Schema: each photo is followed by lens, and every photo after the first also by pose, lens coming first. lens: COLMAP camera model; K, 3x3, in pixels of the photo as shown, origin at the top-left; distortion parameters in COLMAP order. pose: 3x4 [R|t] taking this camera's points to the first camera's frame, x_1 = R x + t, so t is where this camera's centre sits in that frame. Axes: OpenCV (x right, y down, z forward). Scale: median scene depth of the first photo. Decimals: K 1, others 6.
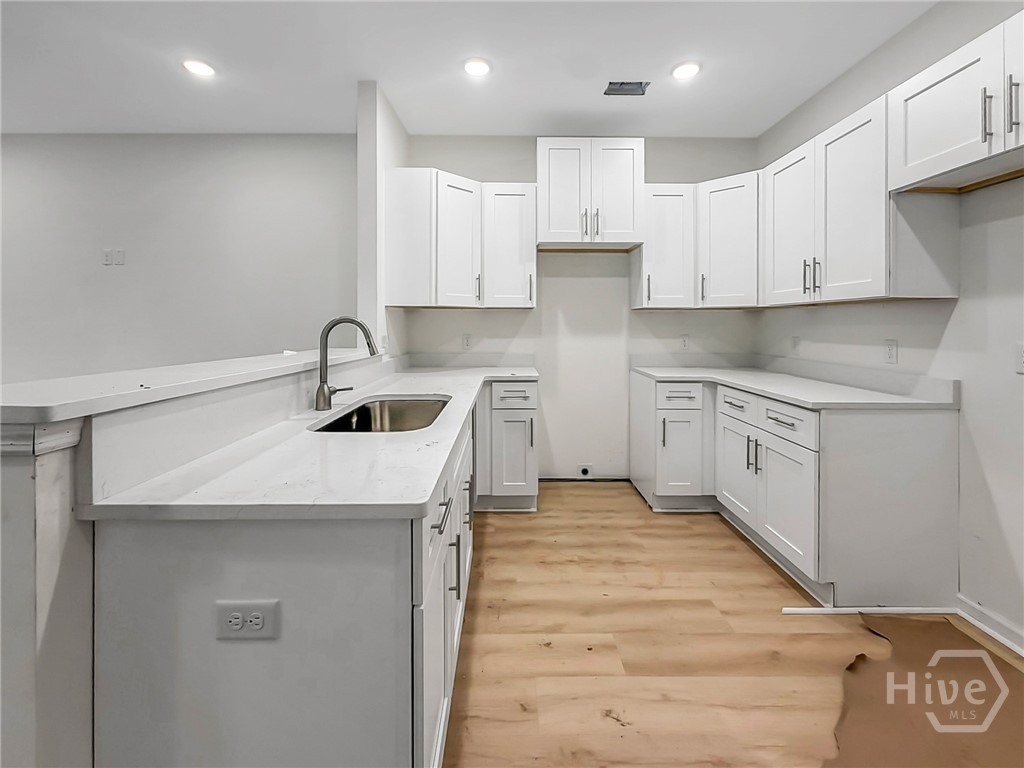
lens RADIAL K [[450.1, 0, 514.5], [0, 450.1, 330.2], [0, 0, 1]] dist [0.001738, 0.000139]
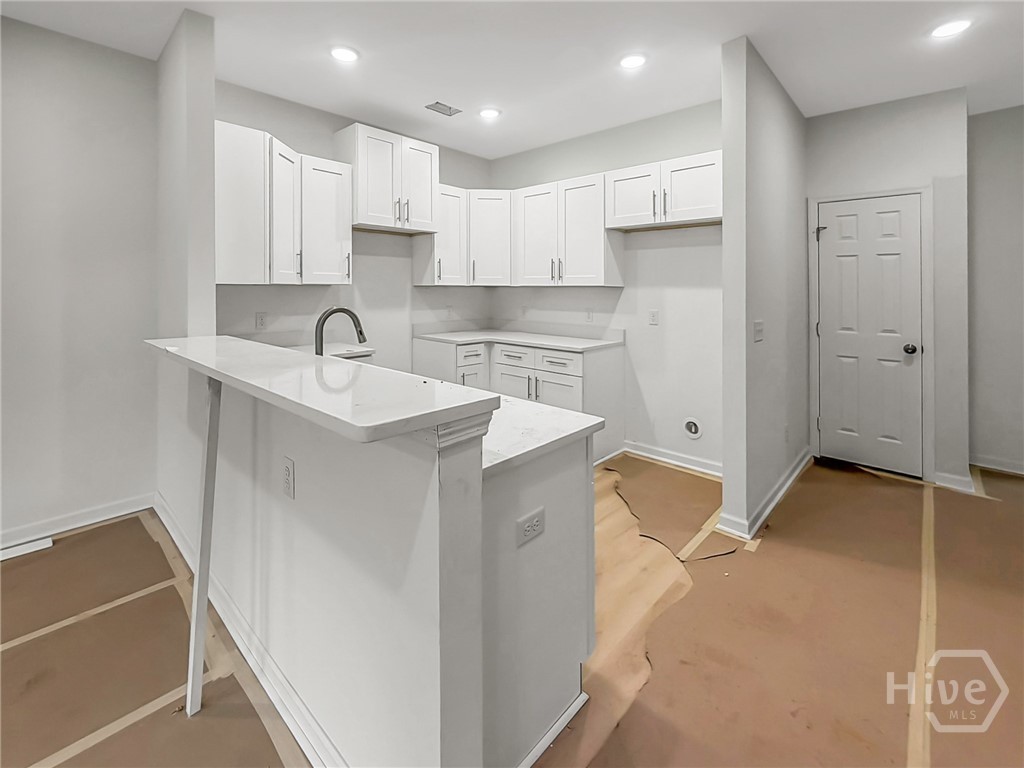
lens RADIAL K [[459.6, 0, 508.9], [0, 459.6, 292.9], [0, 0, 1]] dist [0.000556, -0.000072]
pose [[0.688509, -0.006368, 0.725200, -0.525749], [0.004677, 0.999980, 0.004341, -0.038013], [-0.725213, 0.000403, 0.688525, 0.006266]]
